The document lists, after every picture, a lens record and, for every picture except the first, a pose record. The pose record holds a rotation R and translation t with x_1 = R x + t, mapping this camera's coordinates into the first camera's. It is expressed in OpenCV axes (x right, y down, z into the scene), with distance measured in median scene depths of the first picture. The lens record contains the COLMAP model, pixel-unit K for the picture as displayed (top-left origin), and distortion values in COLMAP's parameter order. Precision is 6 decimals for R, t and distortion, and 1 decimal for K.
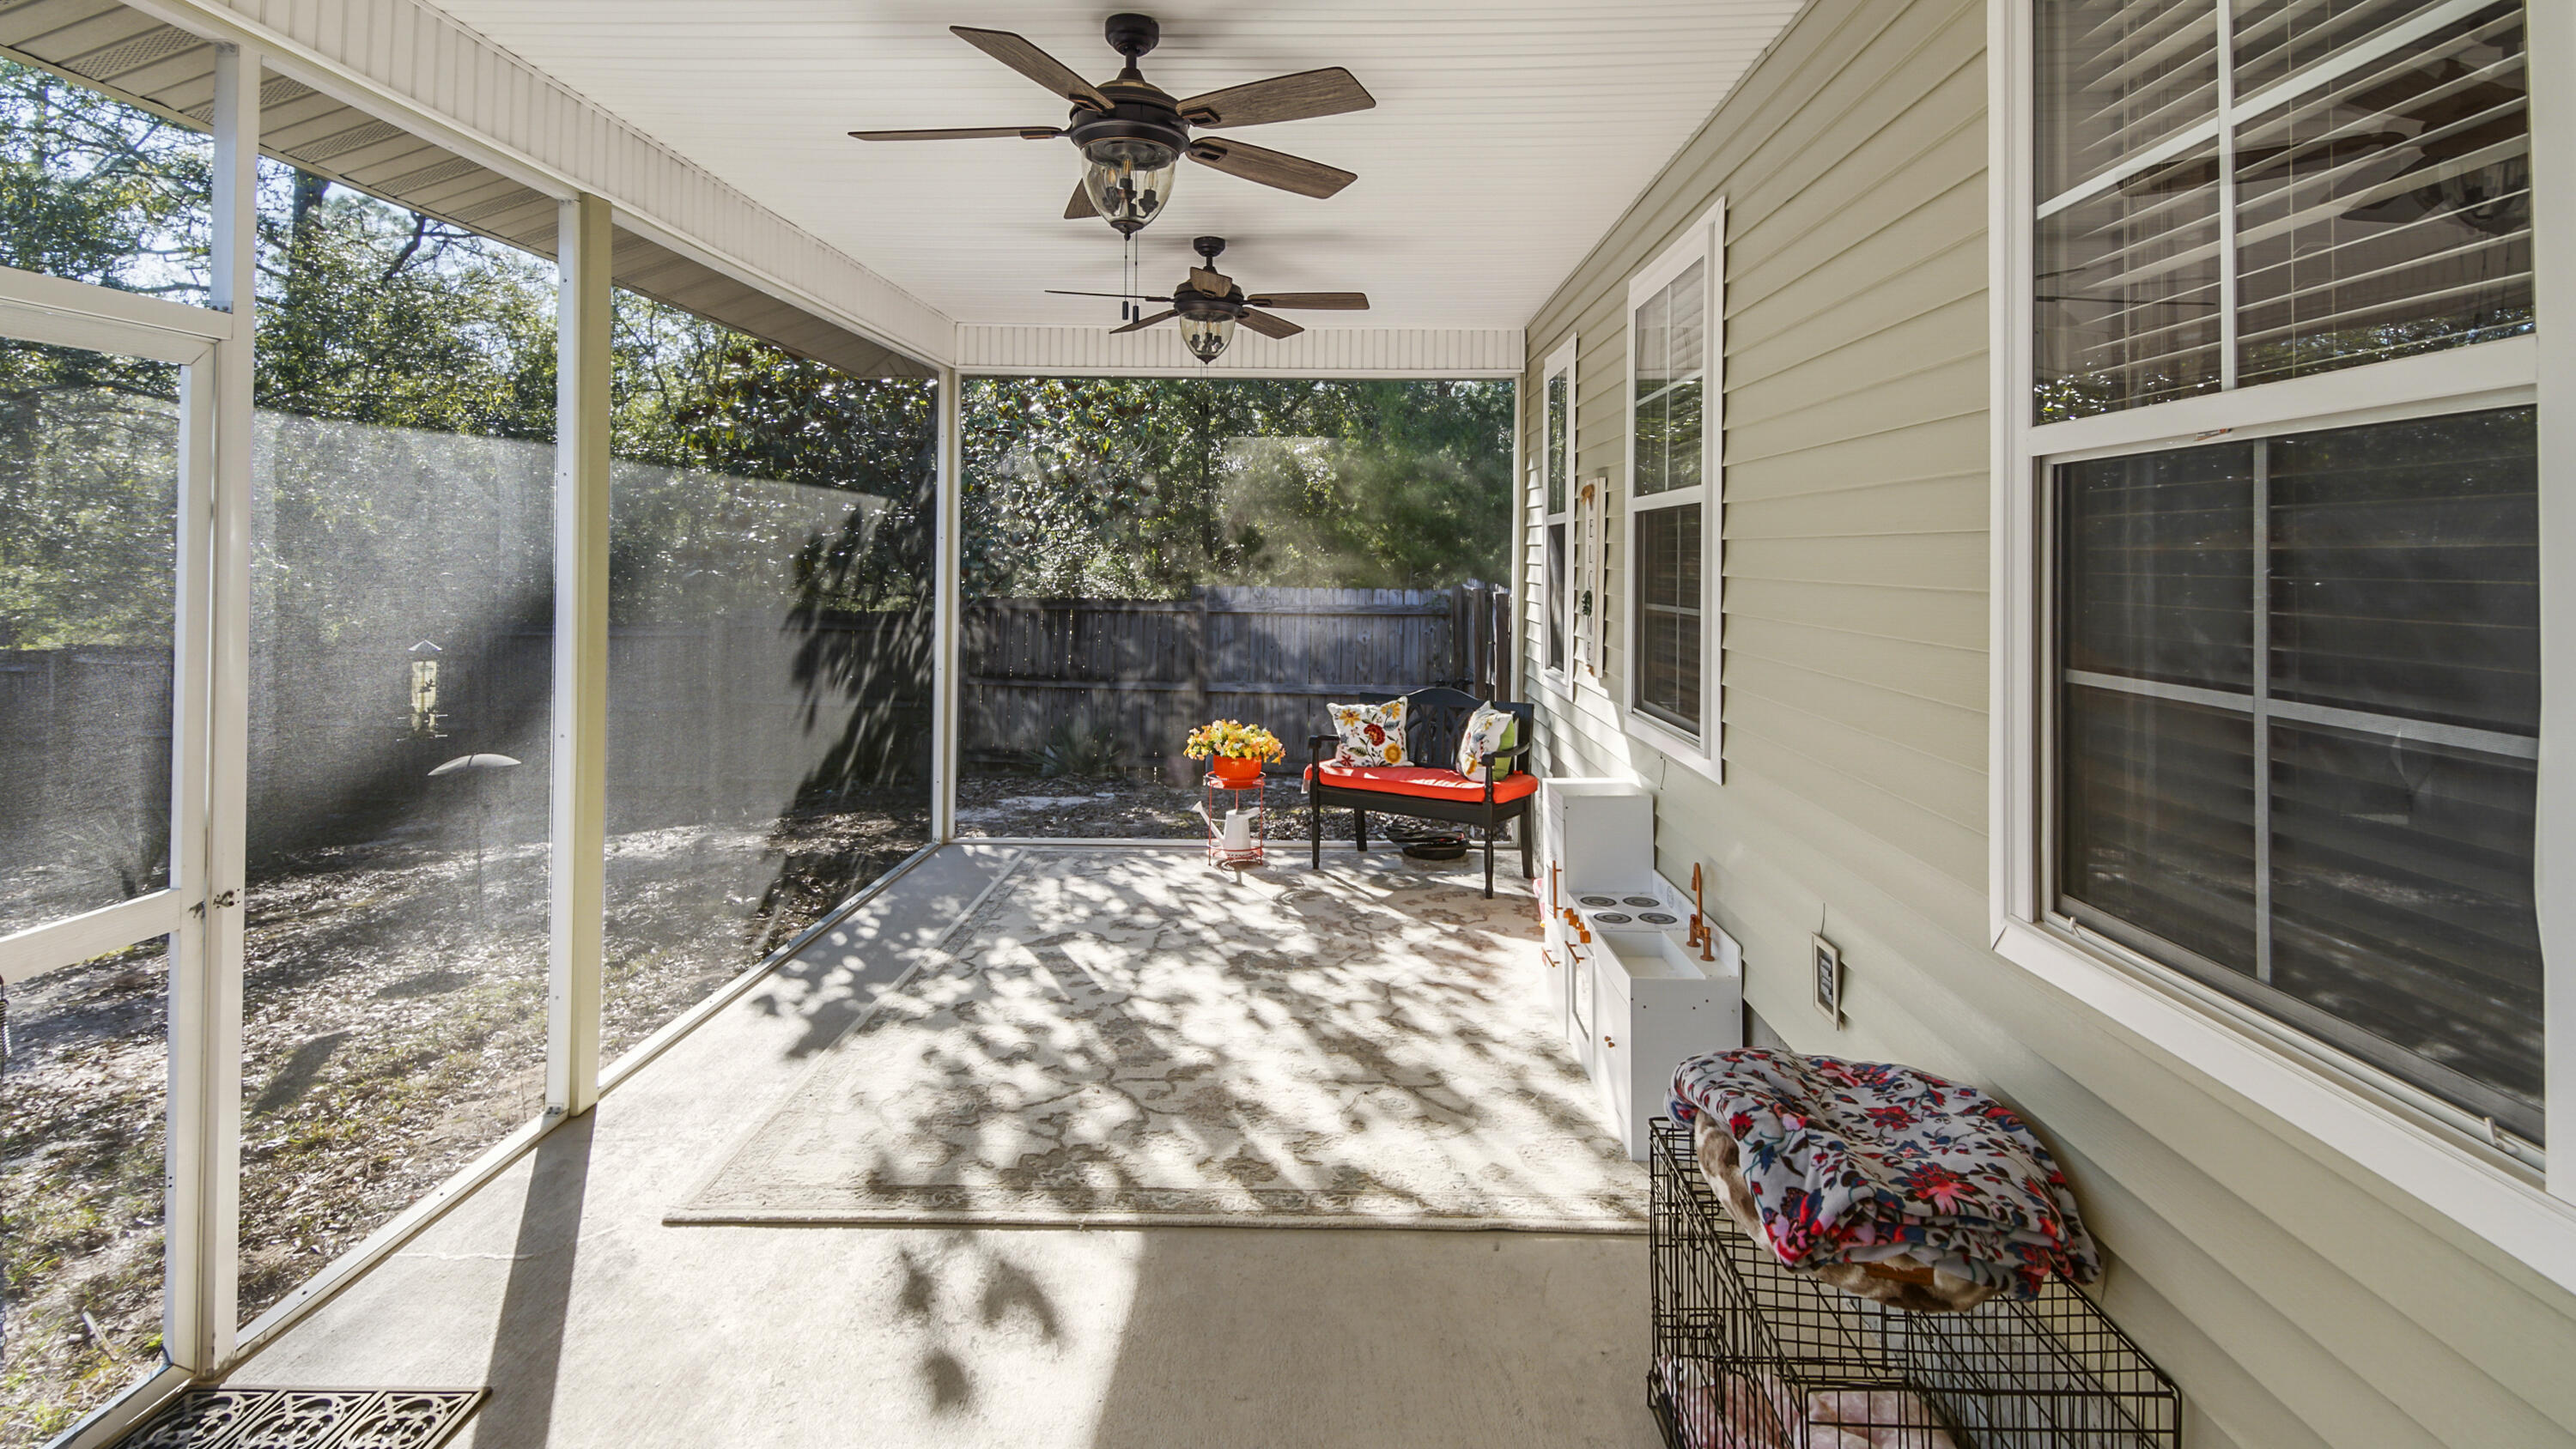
lens RADIAL K [[1197.5, 0, 1289.5], [0, 1197.5, 696.7], [0, 0, 1]] dist [0.002265, -0.000211]
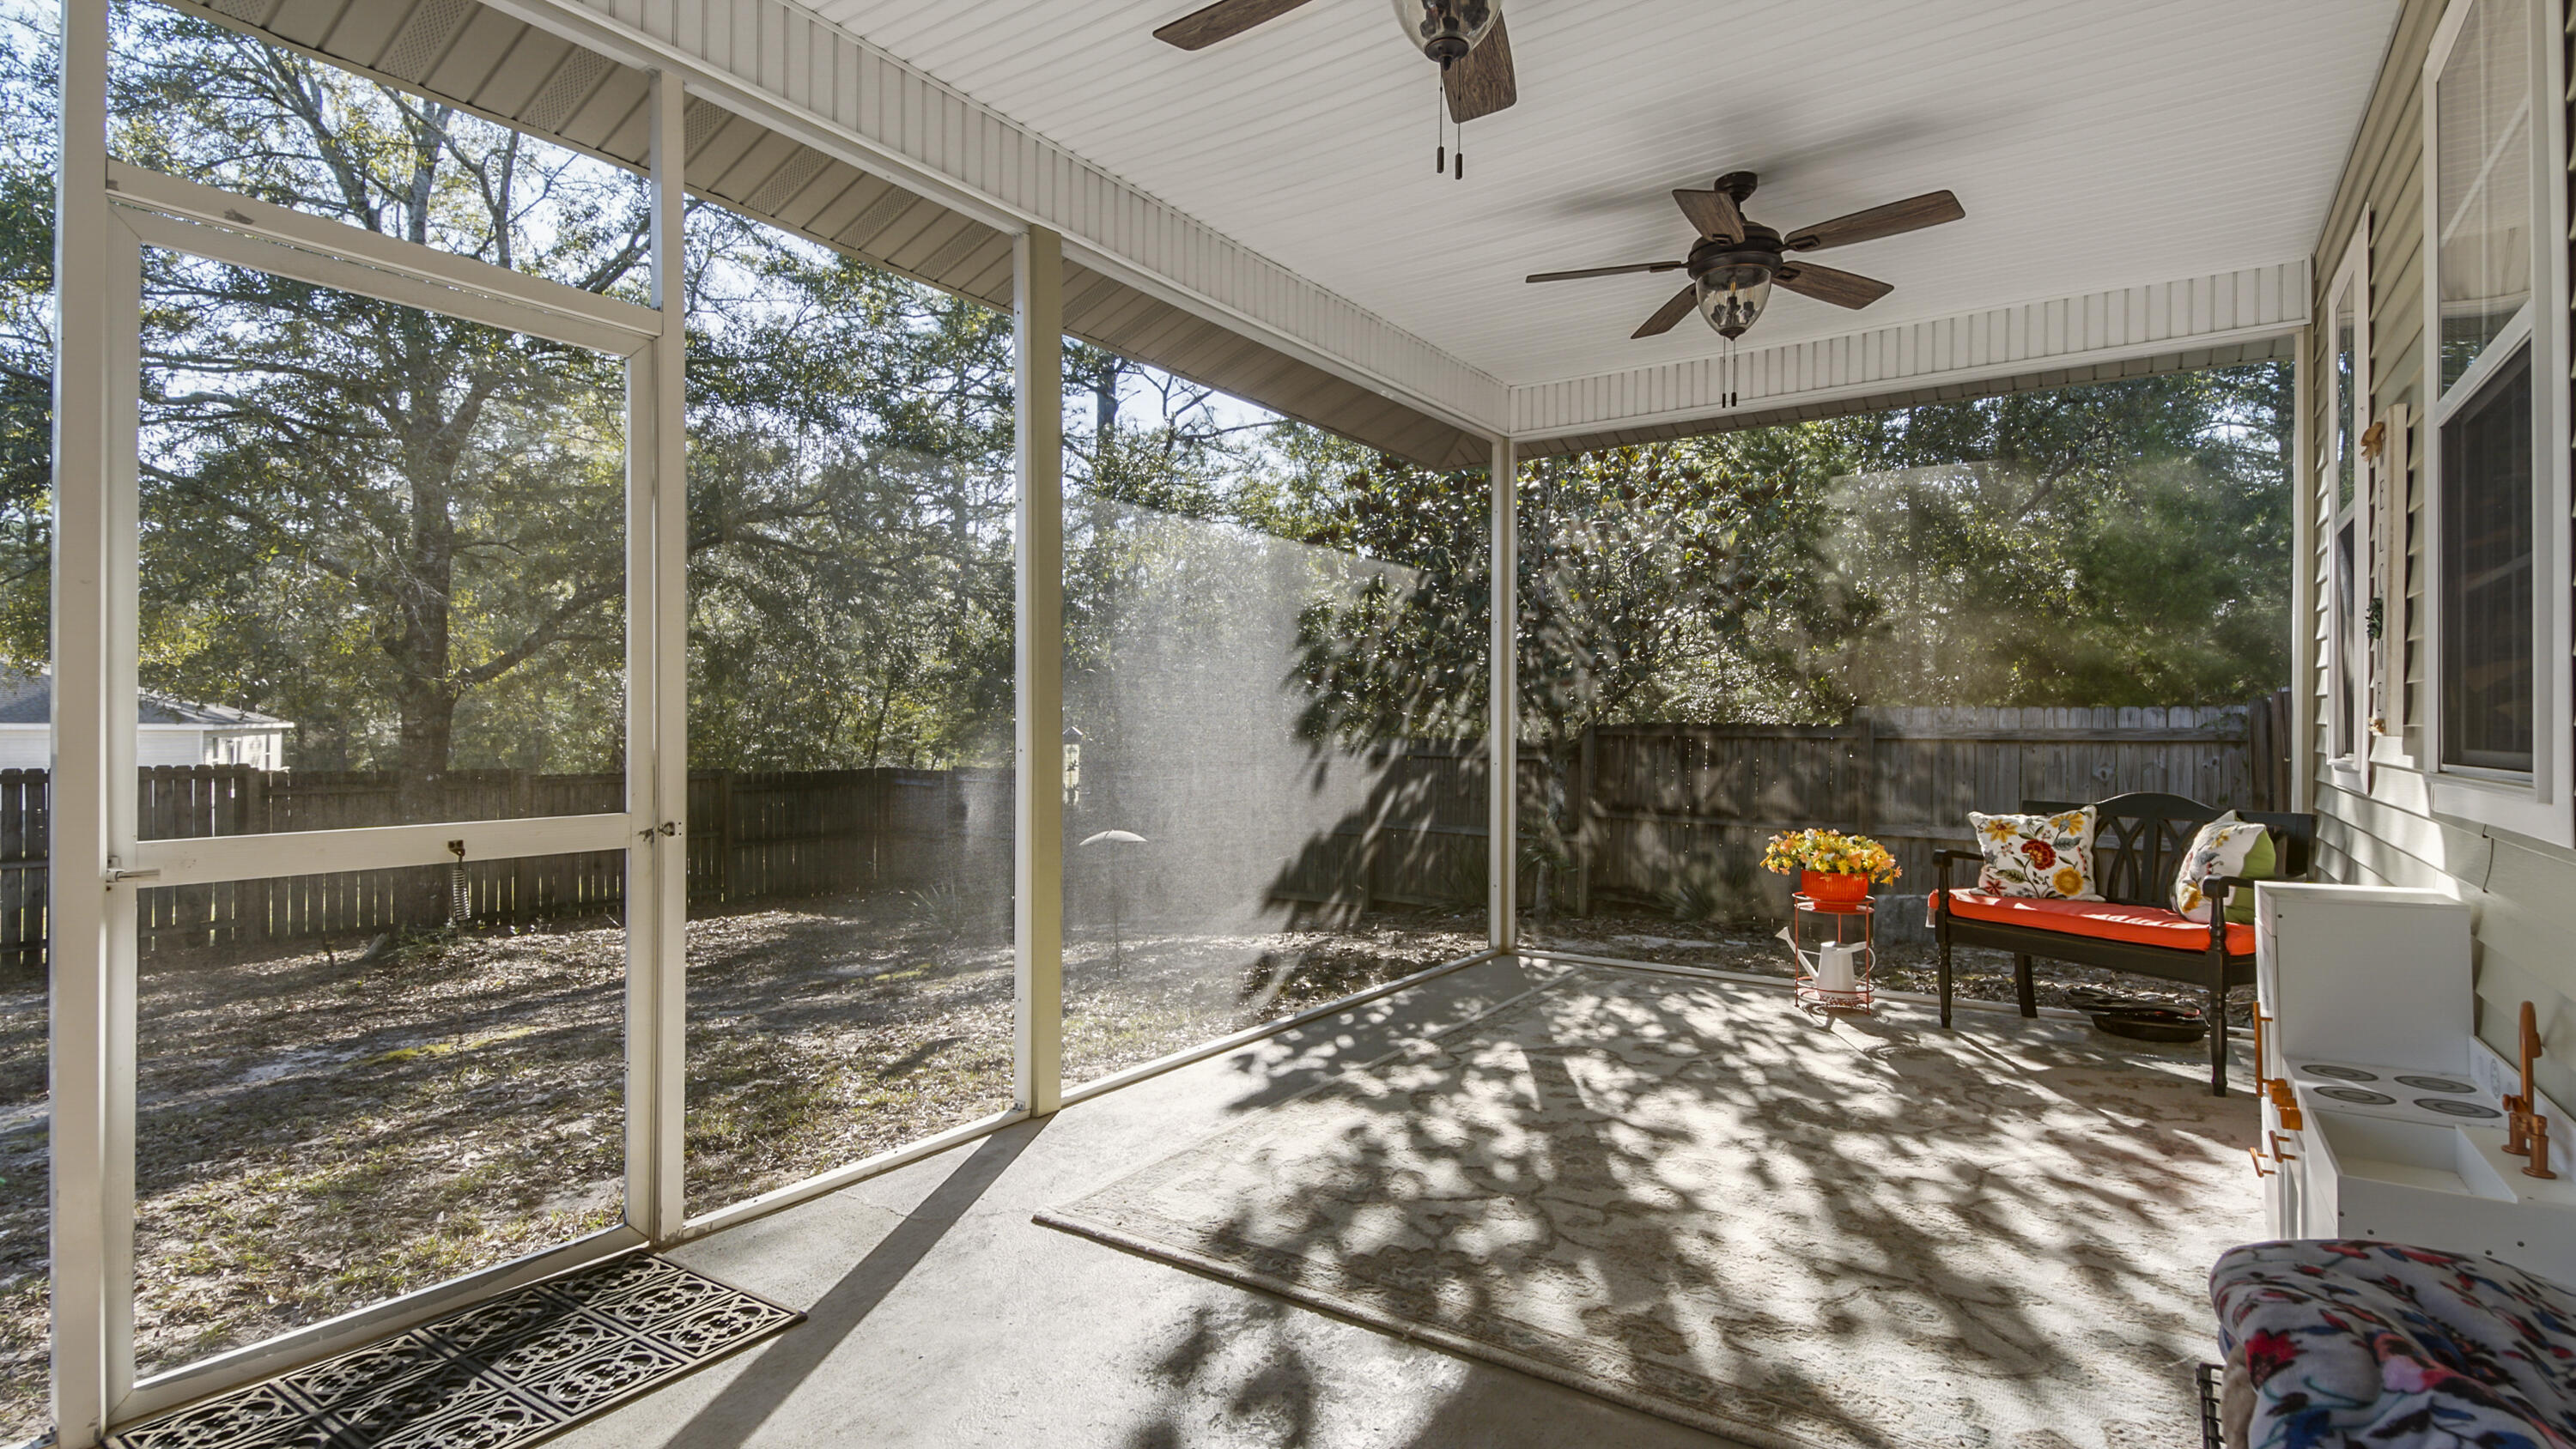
lens RADIAL K [[1202.8, 0, 1267.9], [0, 1202.8, 785.2], [0, 0, 1]] dist [0.002426, -0.000469]
pose [[0.829841, 0.019679, -0.557652, 0.111542], [-0.058235, 0.996975, -0.051476, 0.068516], [0.554952, 0.075192, 0.828477, 0.147883]]
